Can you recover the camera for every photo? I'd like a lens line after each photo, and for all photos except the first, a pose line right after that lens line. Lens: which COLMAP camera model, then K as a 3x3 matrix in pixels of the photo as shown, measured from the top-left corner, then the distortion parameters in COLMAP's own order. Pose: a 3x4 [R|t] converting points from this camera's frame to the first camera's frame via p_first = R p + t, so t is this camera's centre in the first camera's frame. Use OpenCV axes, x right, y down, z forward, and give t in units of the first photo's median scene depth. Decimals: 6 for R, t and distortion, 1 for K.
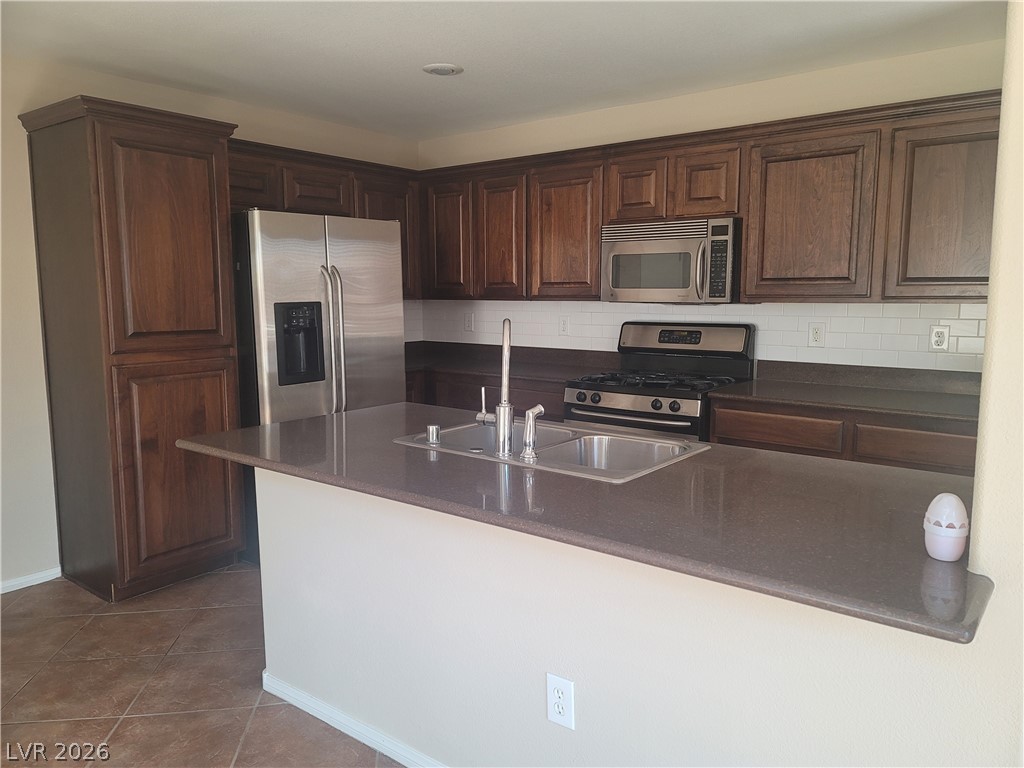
lens RADIAL K [[751.3, 0, 505.1], [0, 751.3, 378.6], [0, 0, 1]] dist [0.071528, -0.042977]
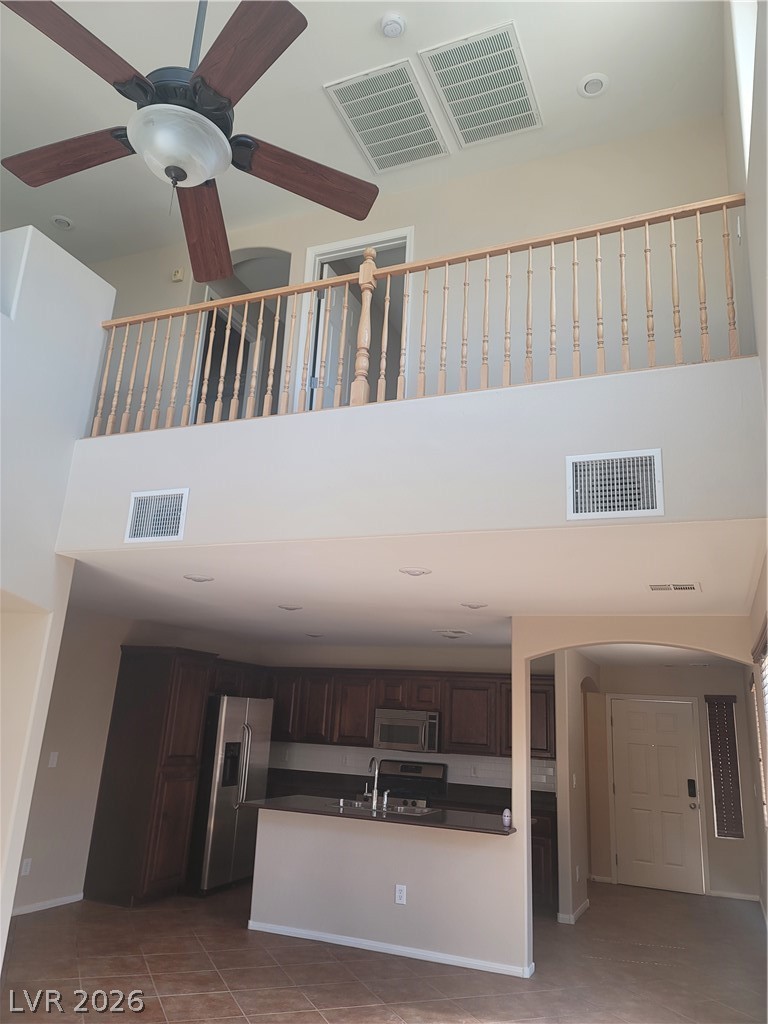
lens RADIAL K [[751.3, 0, 388.1], [0, 751.3, 512.4], [0, 0, 1]] dist [0.071528, -0.042977]
pose [[0.957327, 0.131245, 0.257487, -0.475984], [-0.024577, 0.924682, -0.379947, 0.087076], [-0.287959, 0.357405, 0.888449, -1.105540]]
